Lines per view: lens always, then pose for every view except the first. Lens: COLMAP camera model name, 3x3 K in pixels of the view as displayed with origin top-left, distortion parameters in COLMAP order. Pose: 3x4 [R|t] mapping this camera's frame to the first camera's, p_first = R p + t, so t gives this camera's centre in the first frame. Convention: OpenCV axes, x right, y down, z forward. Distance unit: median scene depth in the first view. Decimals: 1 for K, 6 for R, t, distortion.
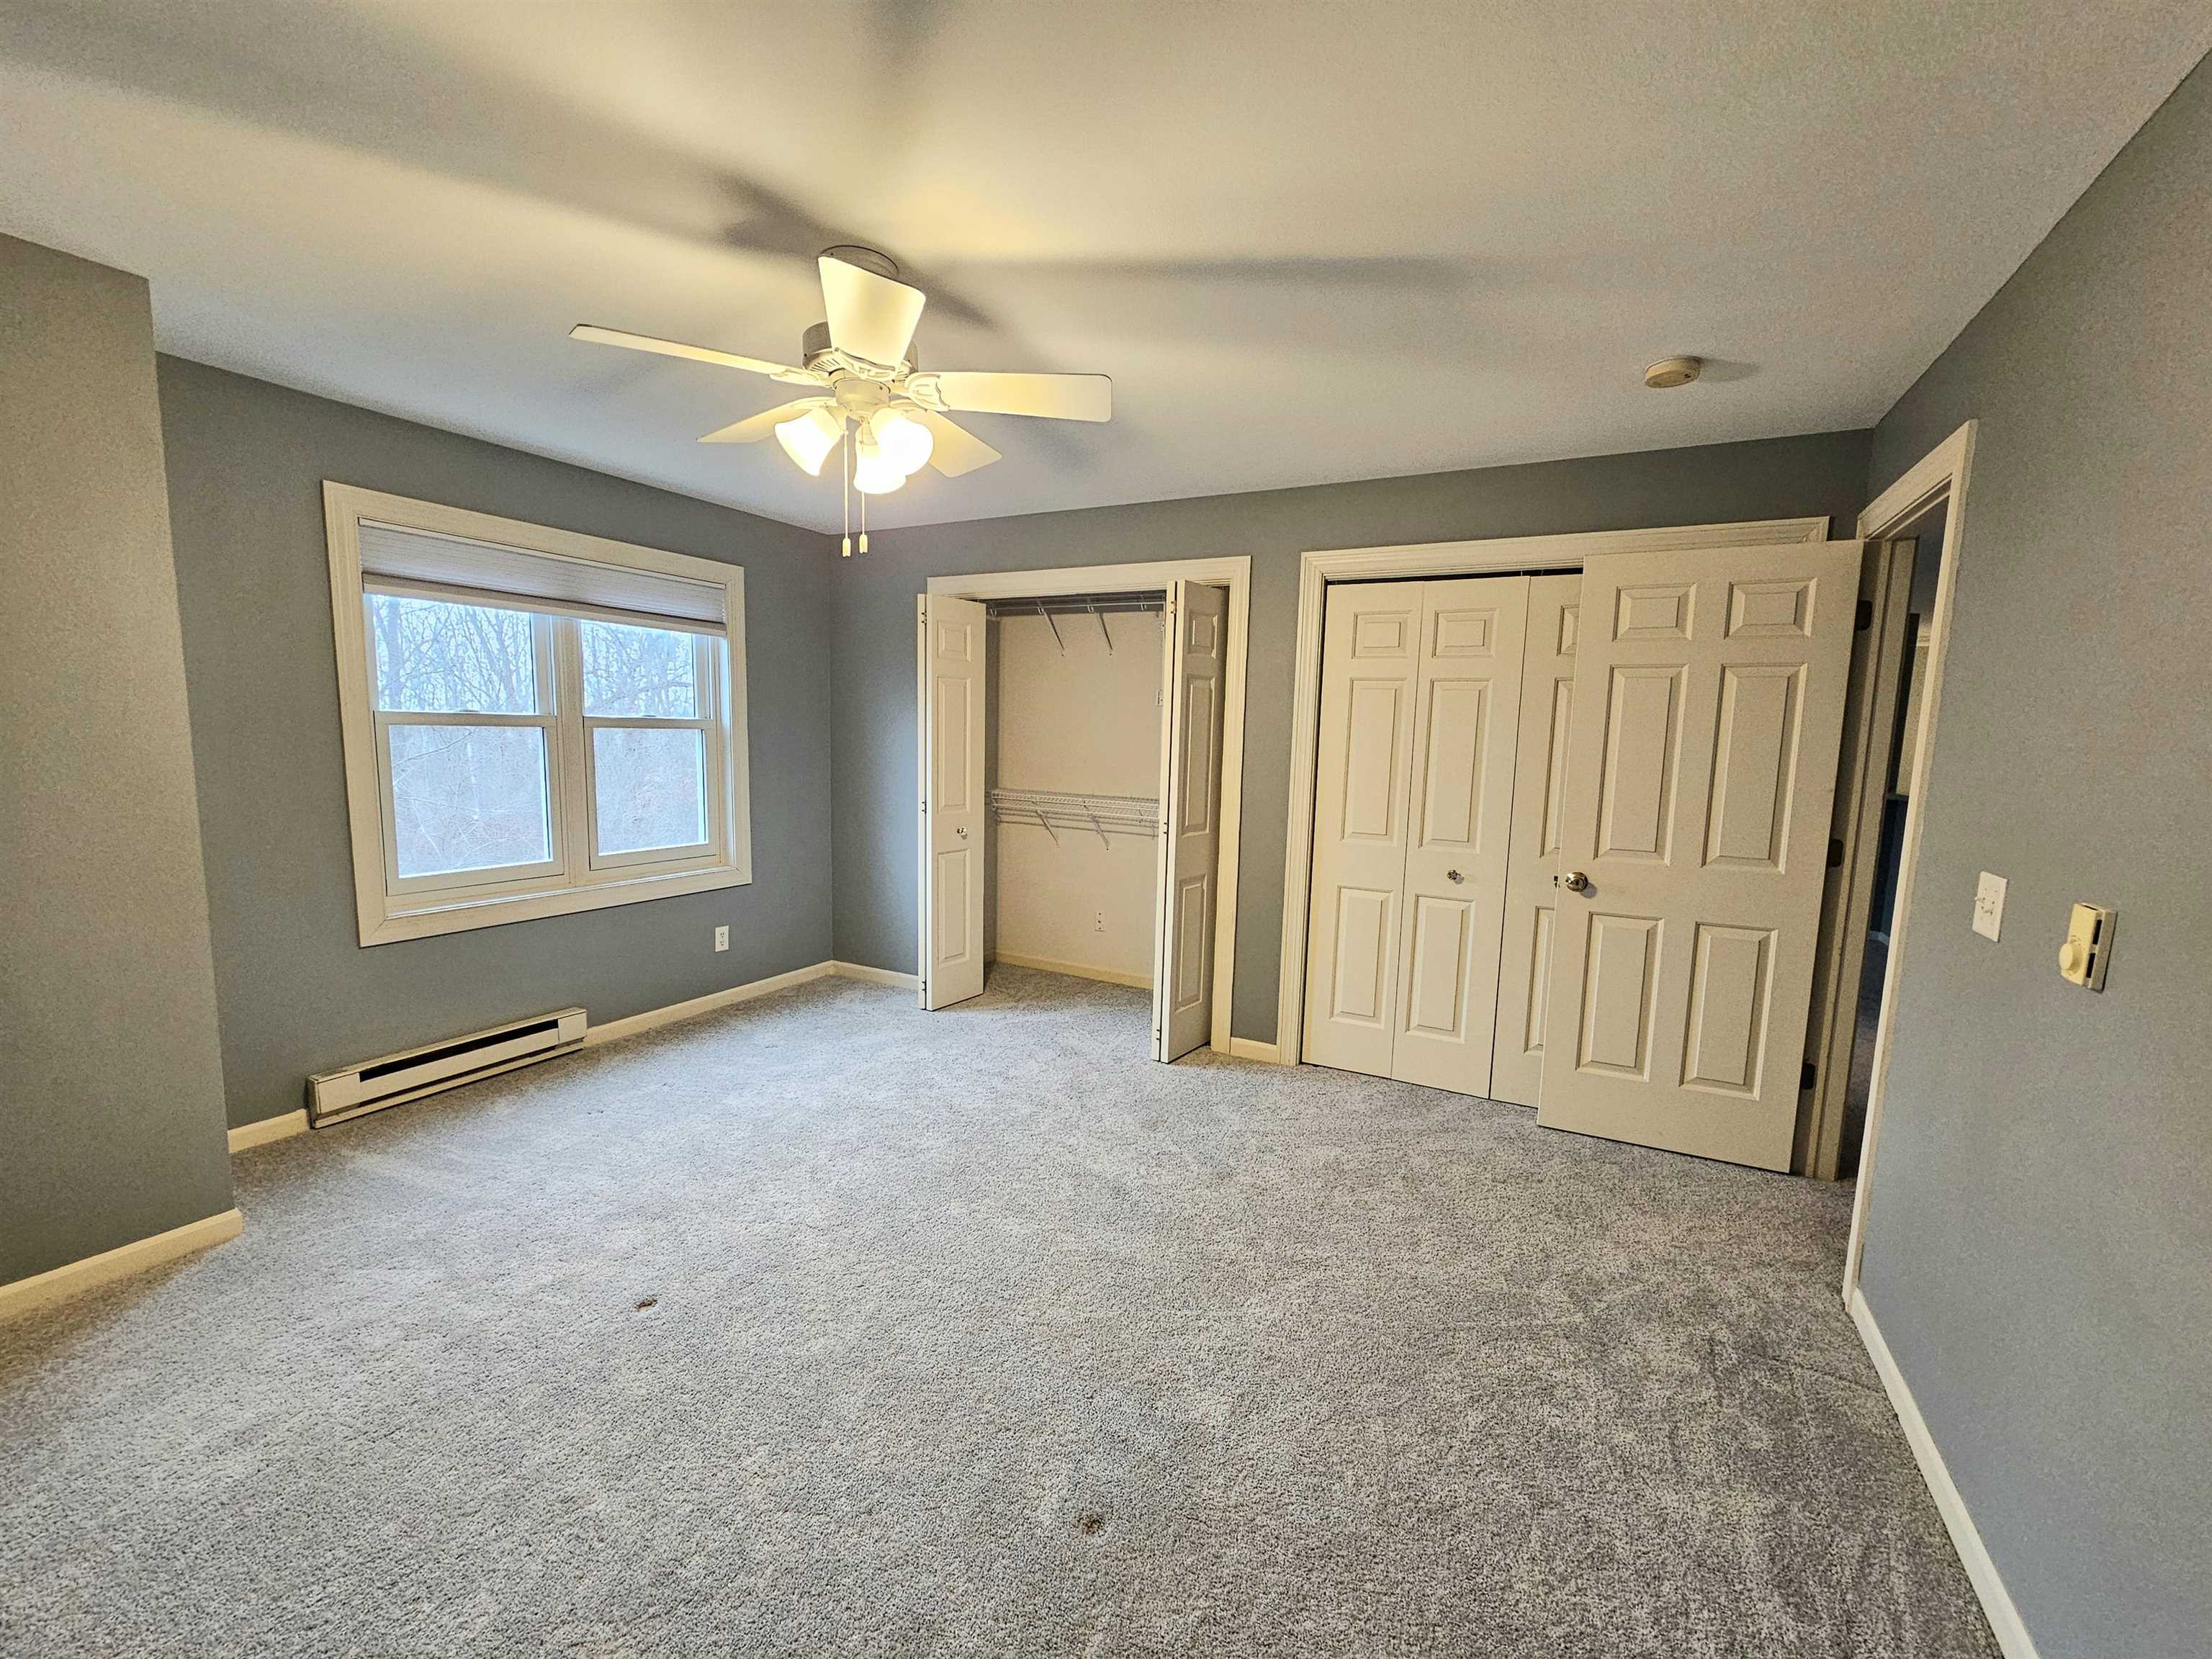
lens RADIAL K [[903.5, 0, 1105.9], [0, 903.5, 838.5], [0, 0, 1]] dist [-0.001459, 0.000236]
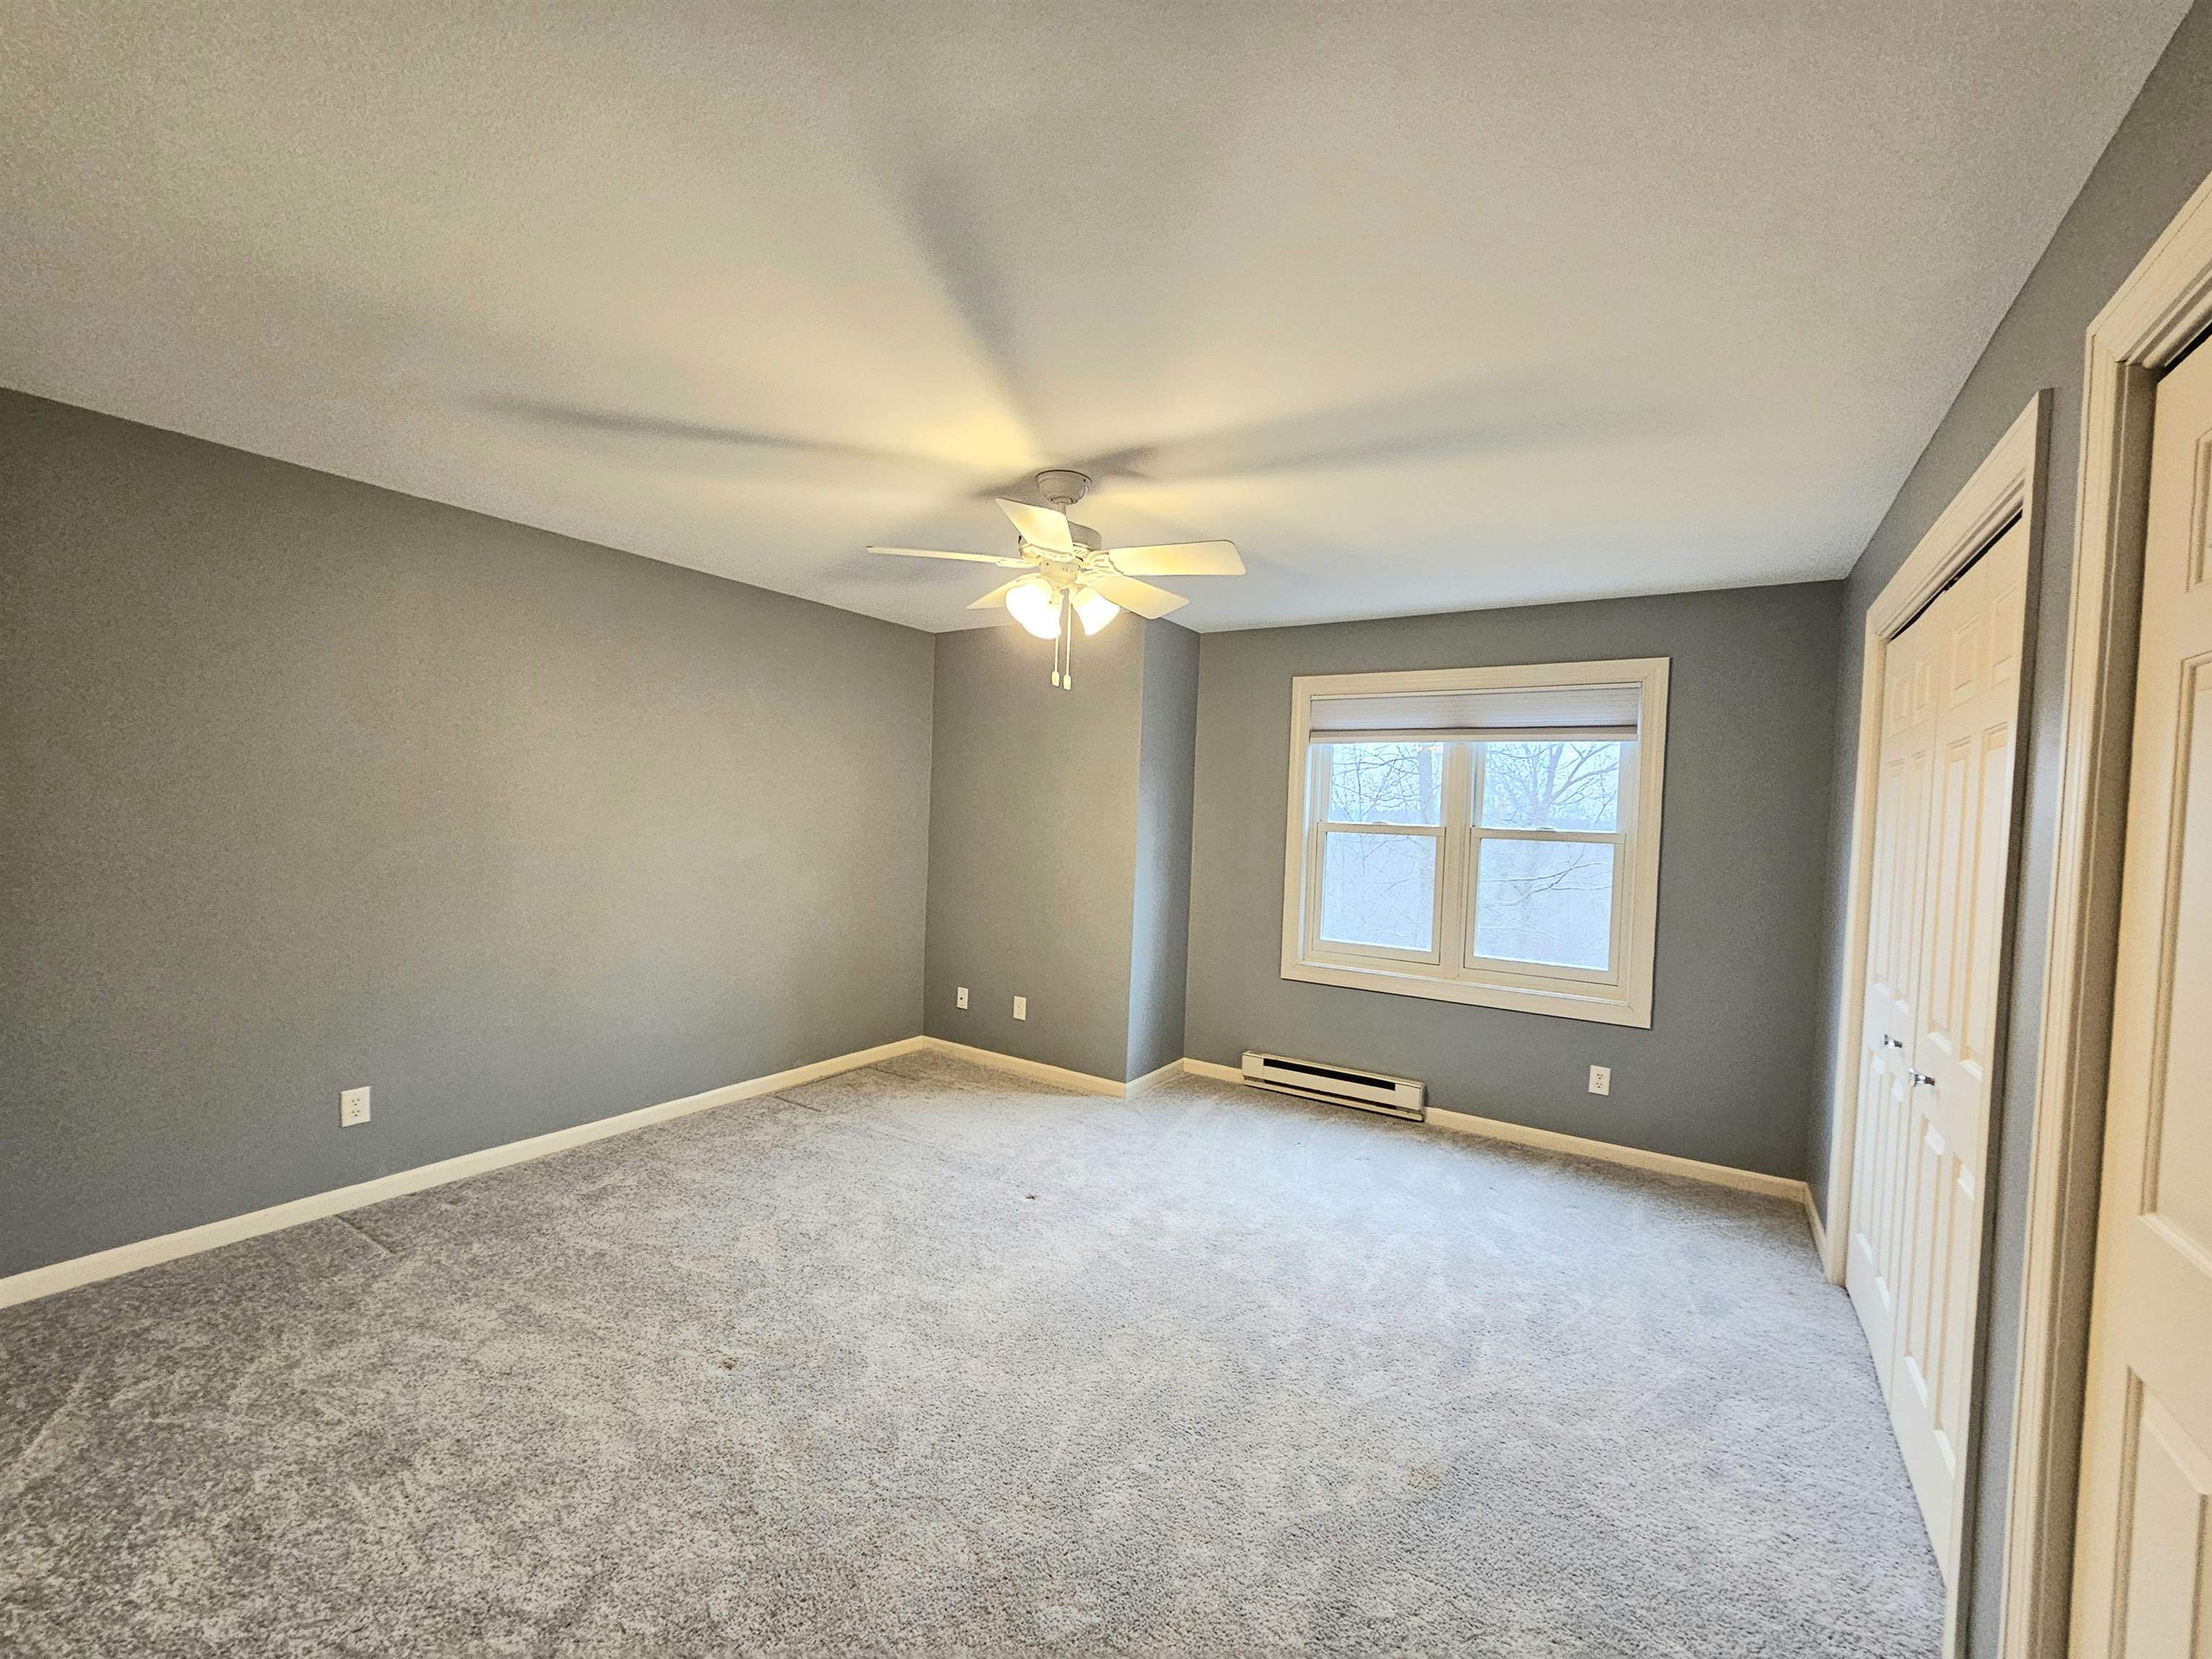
lens RADIAL K [[903.5, 0, 1105.9], [0, 903.5, 838.5], [0, 0, 1]] dist [-0.001459, 0.000236]
pose [[-0.077893, -0.004340, -0.996952, 0.582095], [-0.157124, 0.987547, 0.007978, -0.062675], [0.984502, 0.157266, -0.077605, 0.665830]]
